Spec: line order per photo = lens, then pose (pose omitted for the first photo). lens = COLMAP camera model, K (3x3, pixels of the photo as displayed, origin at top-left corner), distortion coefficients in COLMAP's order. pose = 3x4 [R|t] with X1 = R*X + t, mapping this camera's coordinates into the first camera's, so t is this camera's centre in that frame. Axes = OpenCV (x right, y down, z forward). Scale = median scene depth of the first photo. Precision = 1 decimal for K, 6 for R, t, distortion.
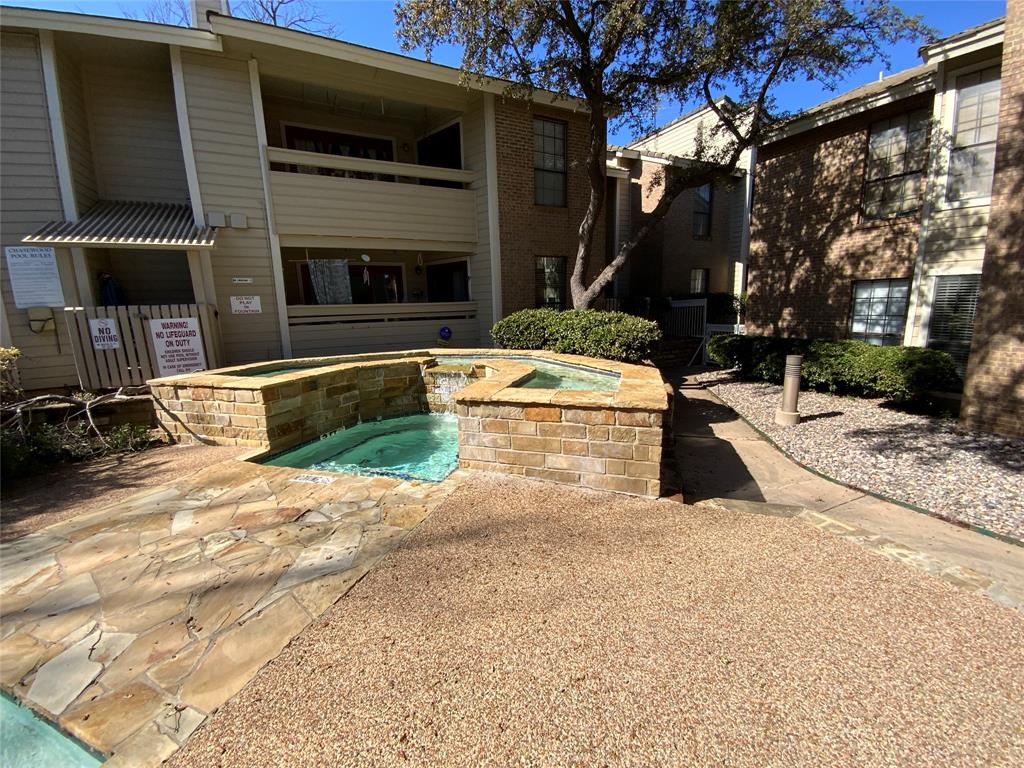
lens RADIAL K [[412.6, 0, 518.3], [0, 412.6, 384.1], [0, 0, 1]] dist [0.022193, -0.017002]
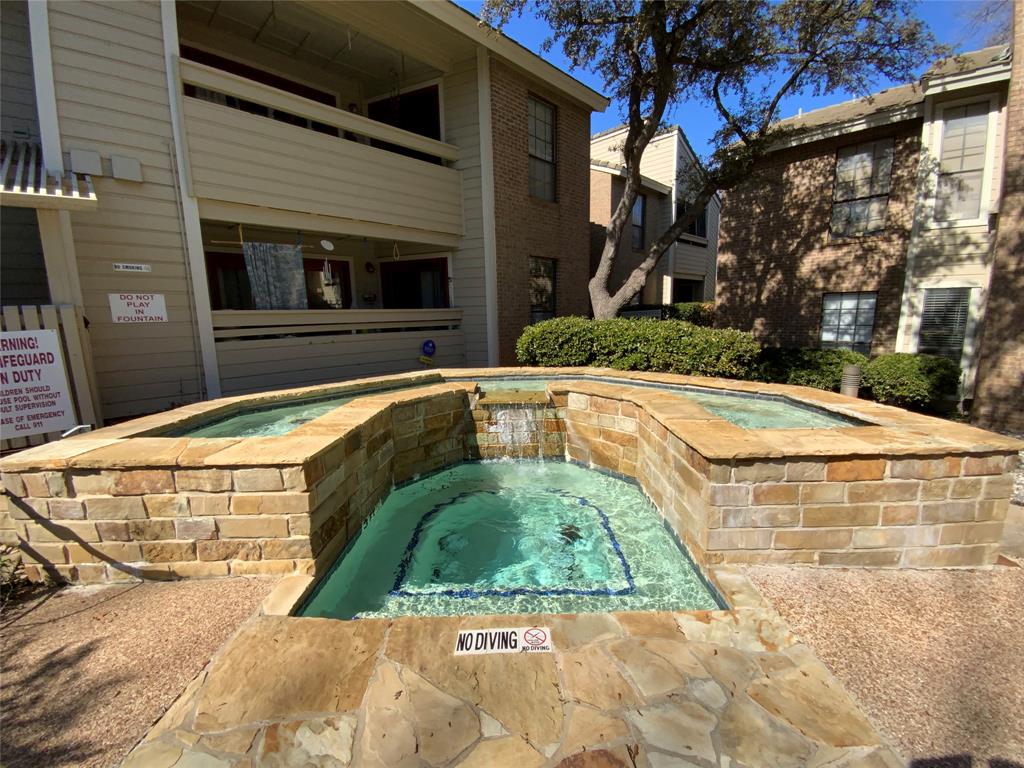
lens RADIAL K [[412.6, 0, 518.3], [0, 412.6, 384.1], [0, 0, 1]] dist [0.022193, -0.017002]
pose [[0.950339, -0.044314, 0.308046, -0.348815], [0.052806, 0.998419, -0.019282, -0.042711], [-0.306704, 0.034591, 0.951176, 0.280532]]
